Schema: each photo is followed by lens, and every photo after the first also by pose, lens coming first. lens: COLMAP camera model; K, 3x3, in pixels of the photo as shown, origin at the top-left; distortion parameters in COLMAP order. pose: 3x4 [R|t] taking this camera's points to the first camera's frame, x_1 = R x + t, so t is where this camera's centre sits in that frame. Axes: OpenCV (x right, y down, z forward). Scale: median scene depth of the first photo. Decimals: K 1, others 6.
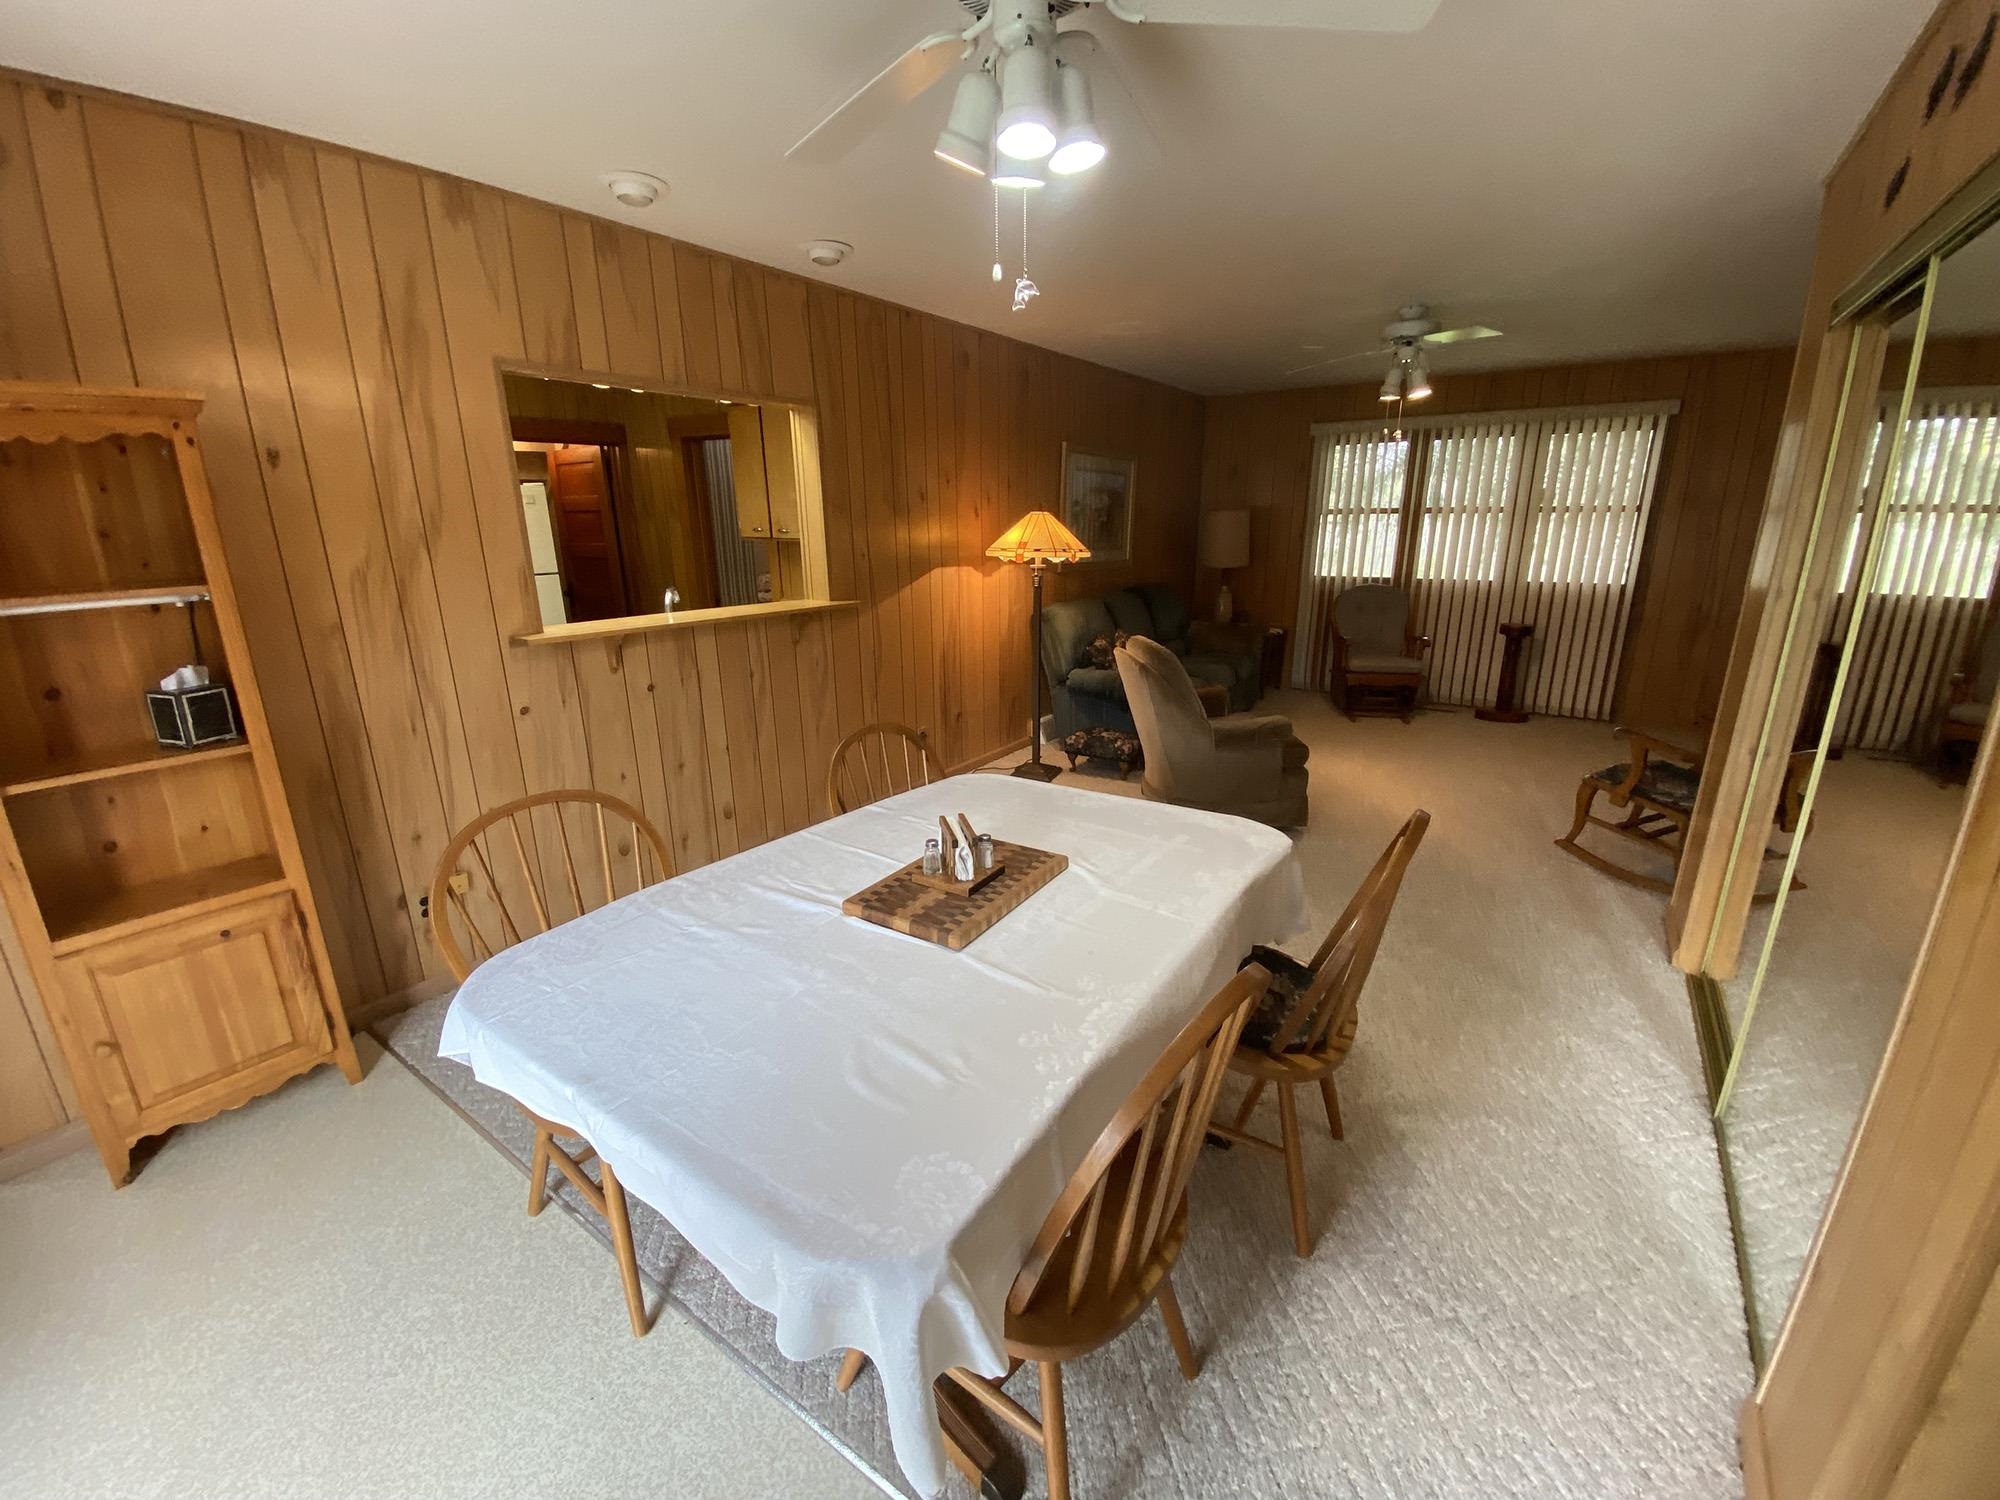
lens RADIAL K [[806.3, 0, 995.6], [0, 806.3, 745.7], [0, 0, 1]] dist [0.032165, -0.029181]
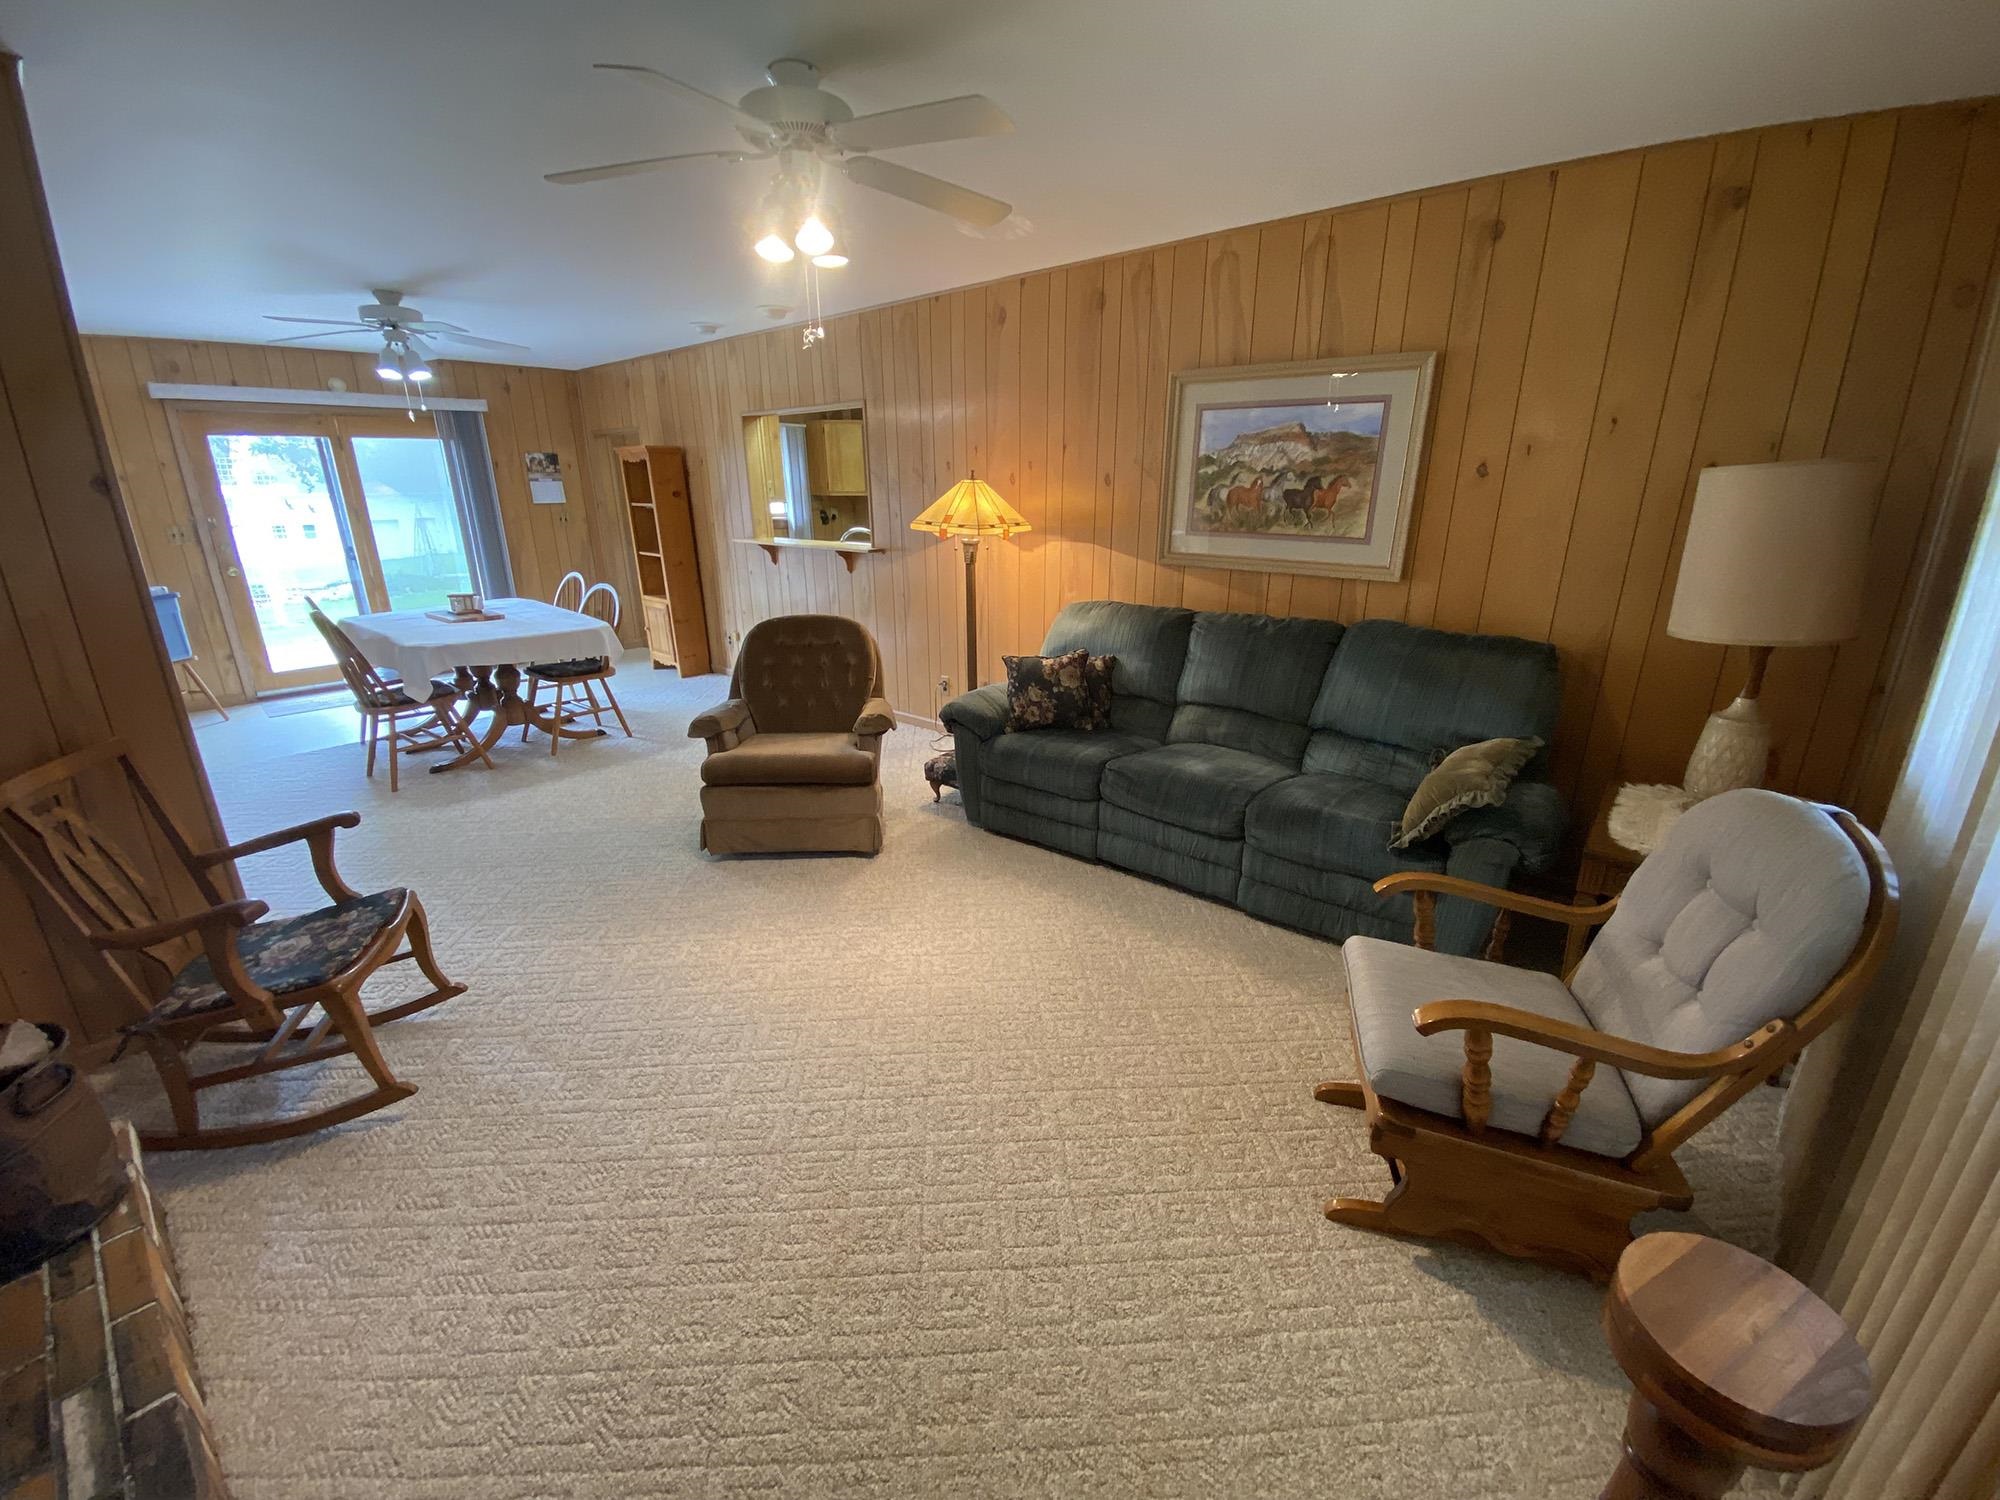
lens RADIAL K [[798.0, 0, 987.5], [0, 798.0, 751.9], [0, 0, 1]] dist [0.008825, -0.017817]
pose [[-0.106202, 0.324218, -0.940002, 0.902743], [-0.272278, 0.899734, 0.341091, -0.298139], [0.956340, 0.292167, -0.007276, 1.021787]]
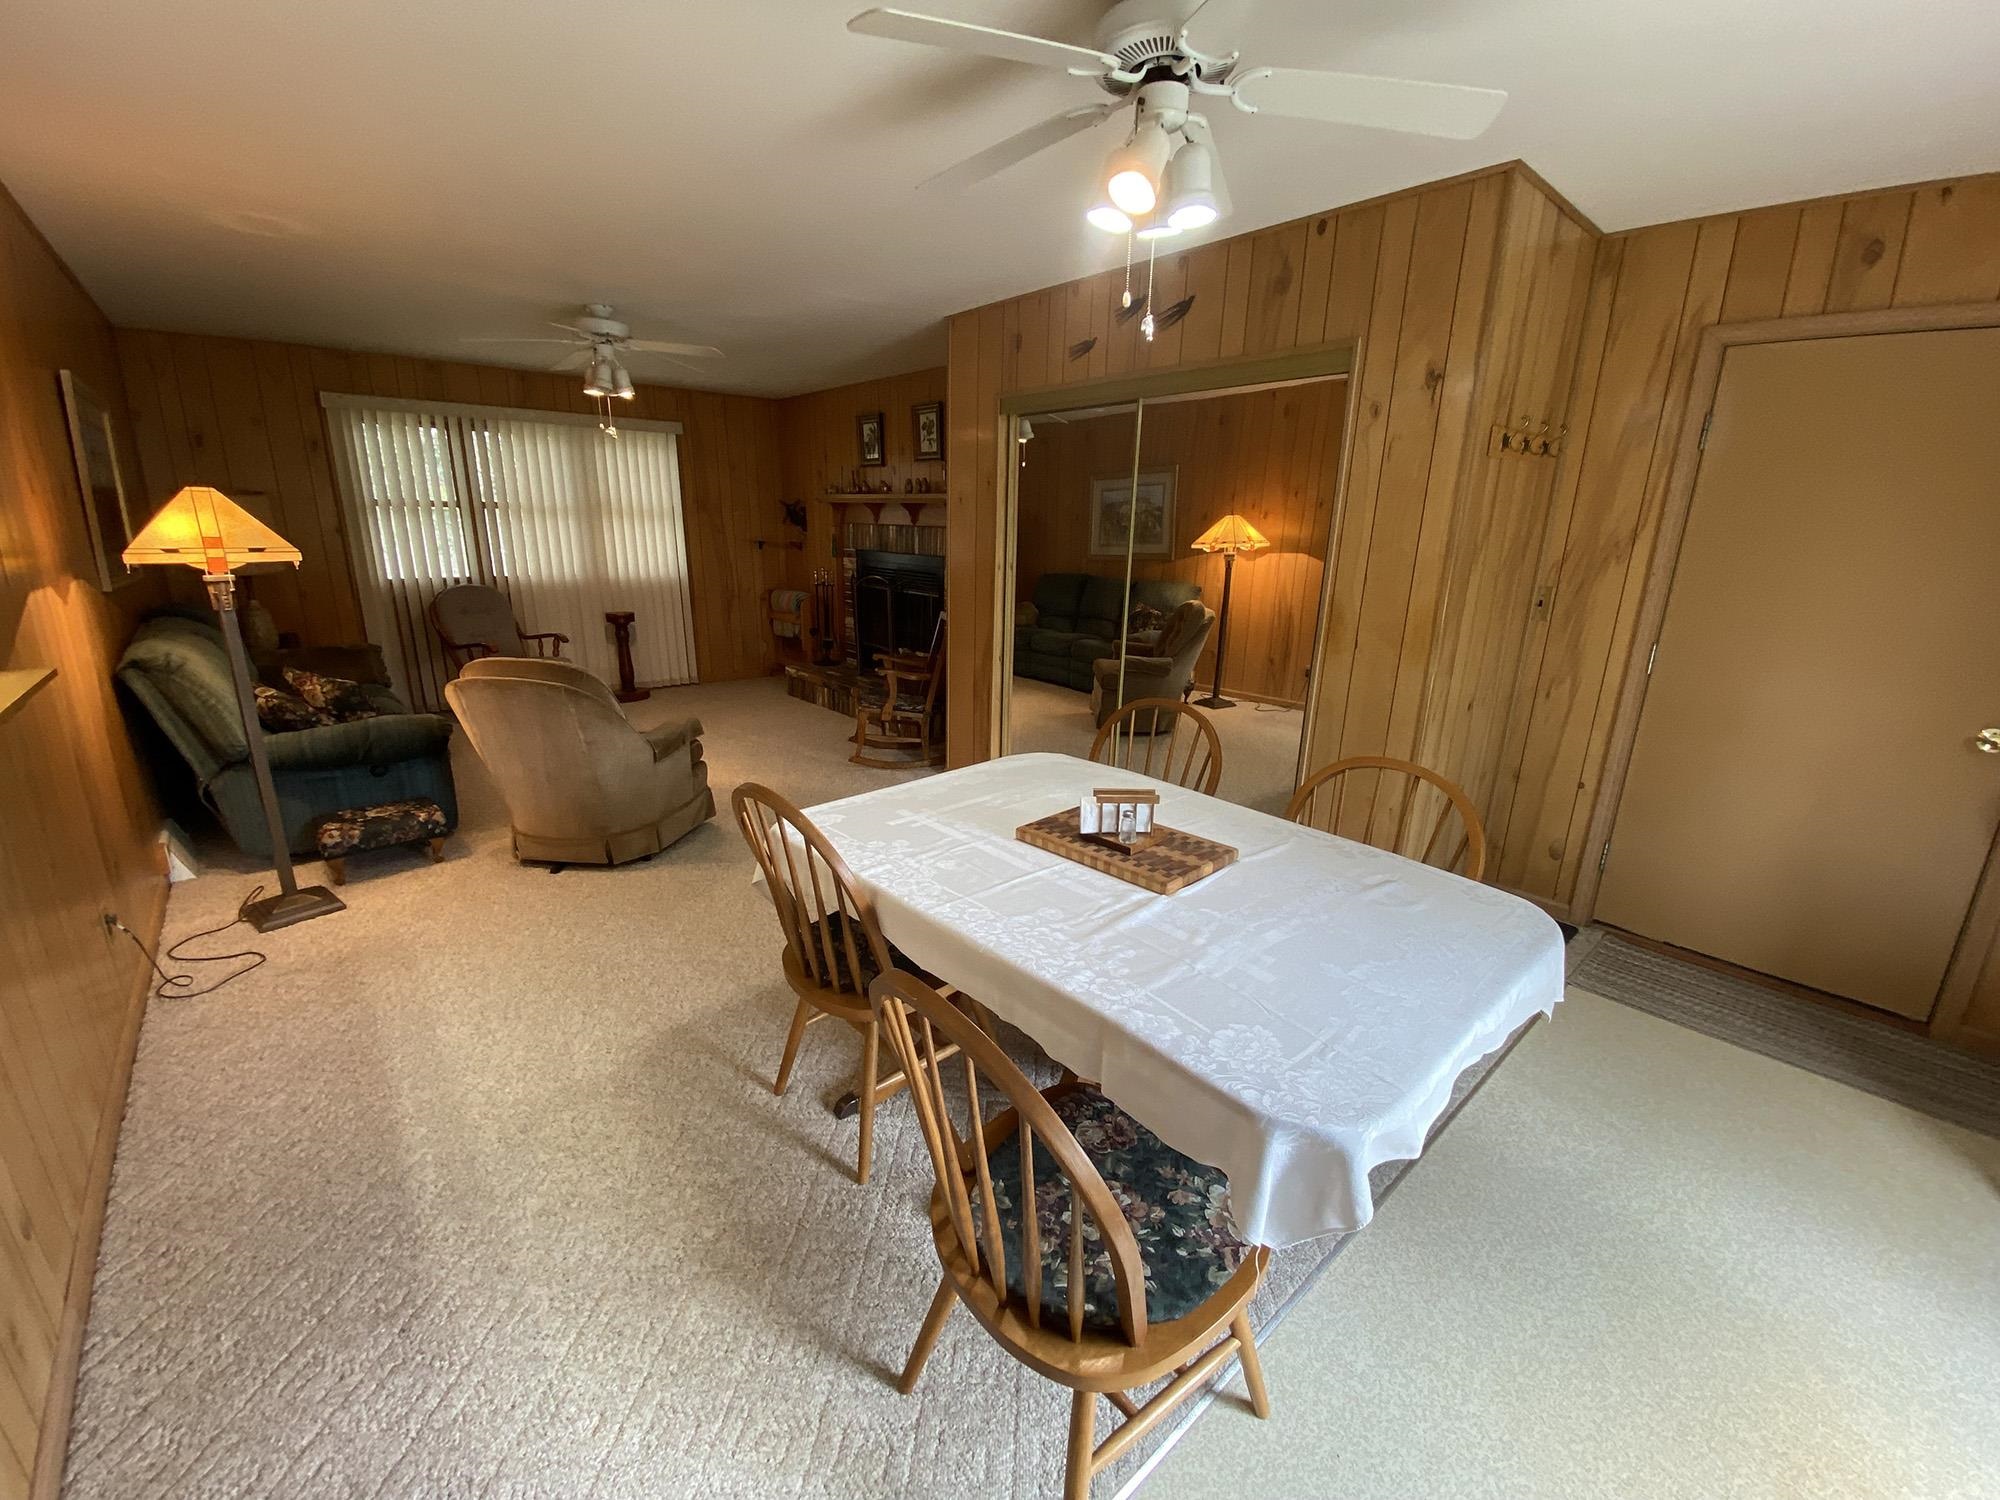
lens RADIAL K [[804.9, 0, 1000.0], [0, 804.9, 750.0], [0, 0, 1]] dist [0.027793, -0.029139]
pose [[0.243801, -0.250048, 0.937036, -0.365769], [0.240759, 0.951550, 0.191279, -0.069201], [-0.939466, 0.178966, 0.292190, 0.273148]]
